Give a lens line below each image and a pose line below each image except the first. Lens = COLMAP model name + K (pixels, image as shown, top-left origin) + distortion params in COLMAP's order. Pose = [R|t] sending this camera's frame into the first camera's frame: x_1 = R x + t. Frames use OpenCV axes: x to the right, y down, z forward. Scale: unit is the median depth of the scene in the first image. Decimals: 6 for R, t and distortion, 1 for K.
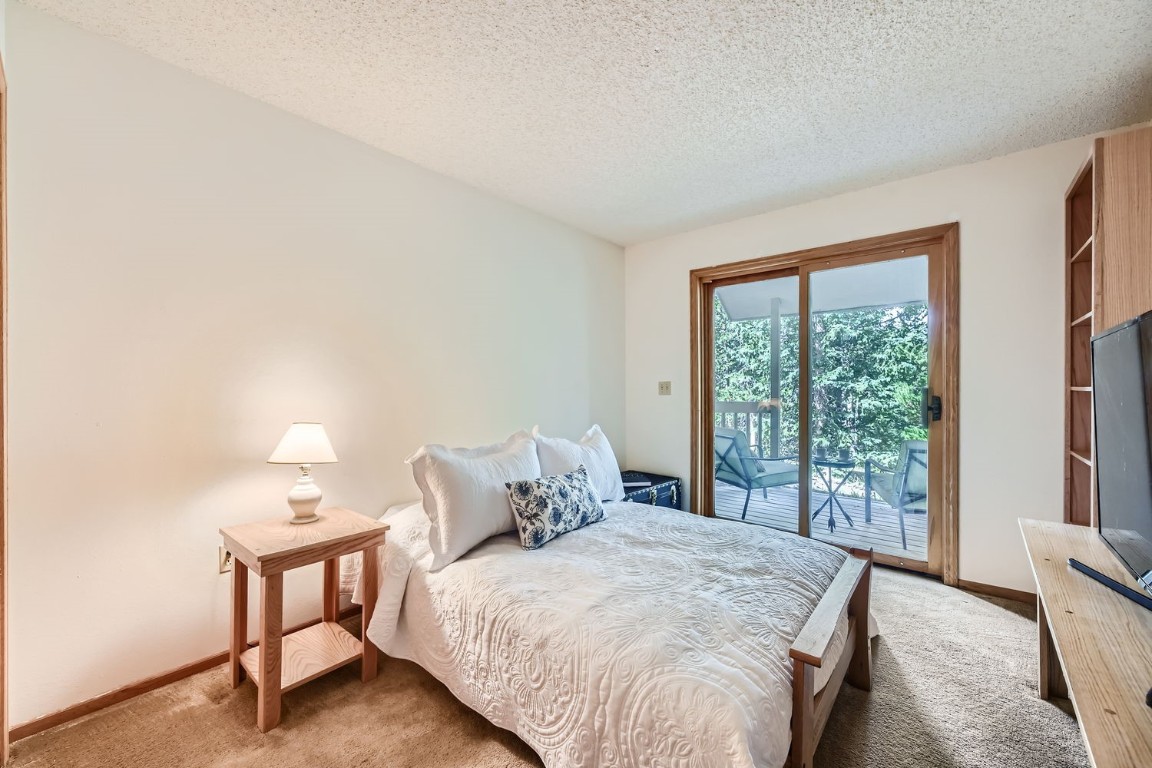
lens RADIAL K [[460.5, 0, 576.0], [0, 460.5, 384.0], [0, 0, 1]] dist [-0.000738, -0.000131]
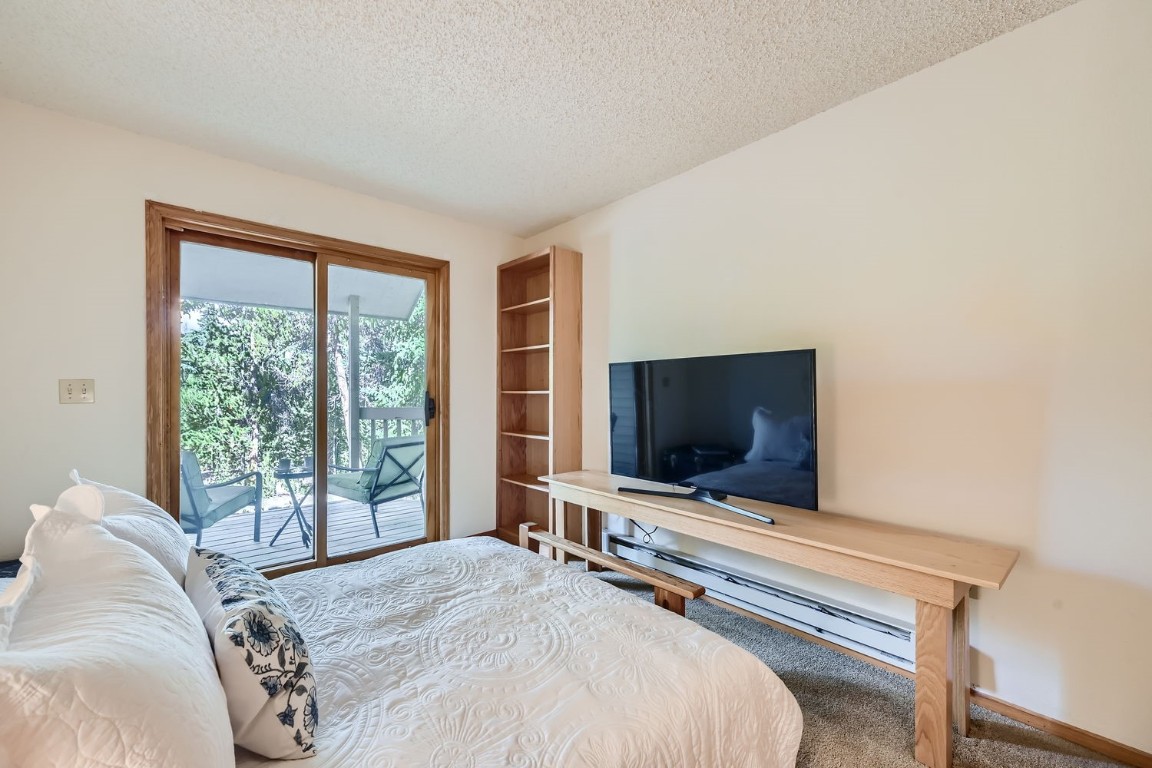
lens RADIAL K [[450.7, 0, 563.1], [0, 450.7, 382.3], [0, 0, 1]] dist [-0.000713, 0.000066]
pose [[0.160500, 0.020757, 0.986818, -0.349572], [-0.009022, 0.999768, -0.019562, 0.006290], [-0.986995, -0.005764, 0.160650, 0.481531]]
